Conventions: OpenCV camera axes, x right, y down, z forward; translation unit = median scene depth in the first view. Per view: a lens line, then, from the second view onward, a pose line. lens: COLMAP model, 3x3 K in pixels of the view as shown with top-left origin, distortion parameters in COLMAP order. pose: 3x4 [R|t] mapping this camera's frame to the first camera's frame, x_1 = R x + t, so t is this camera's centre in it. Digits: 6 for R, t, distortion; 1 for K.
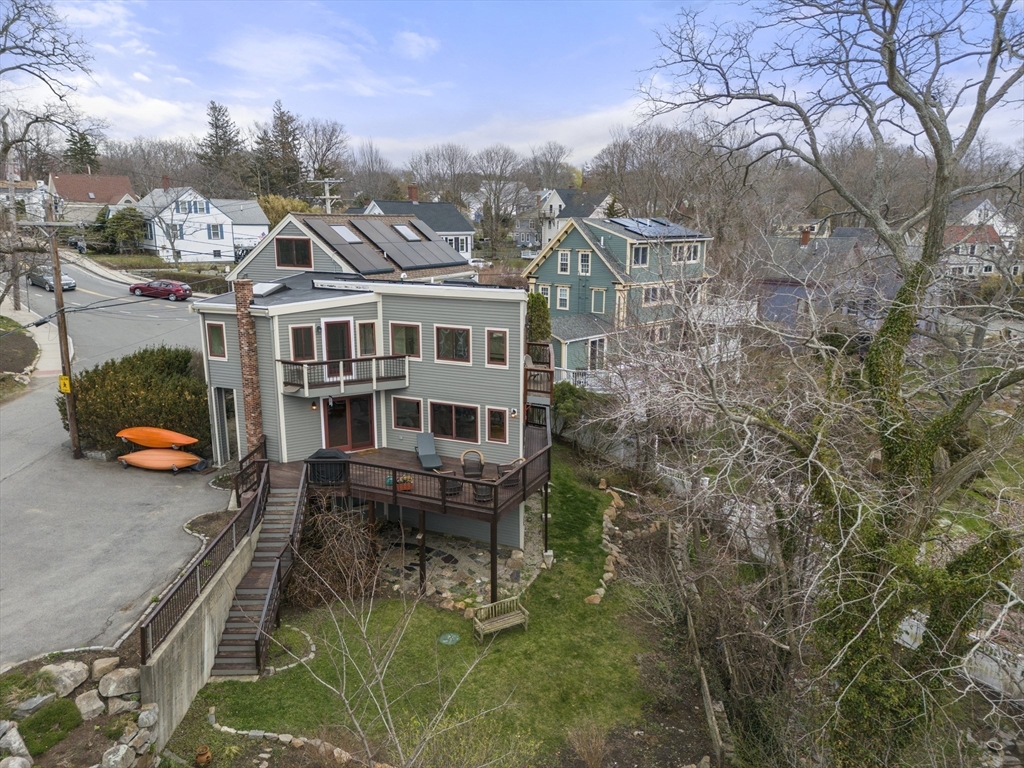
lens RADIAL K [[745.3, 0, 516.7], [0, 745.3, 383.3], [0, 0, 1]] dist [0.035951, -0.014658]
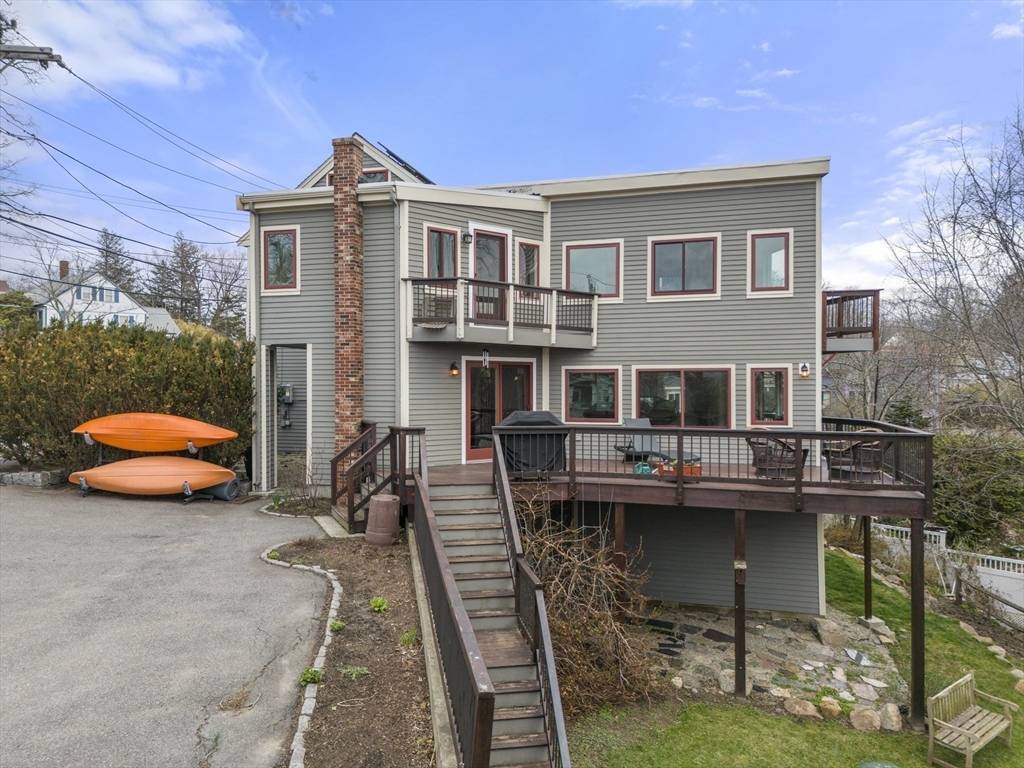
lens RADIAL K [[745.3, 0, 506.7], [0, 745.3, 382.9], [0, 0, 1]] dist [0.035951, -0.014658]
pose [[0.988359, -0.001965, 0.152128, -0.318271], [0.036046, 0.974470, -0.221604, 0.168503], [-0.147809, 0.224508, 0.963197, 0.445808]]
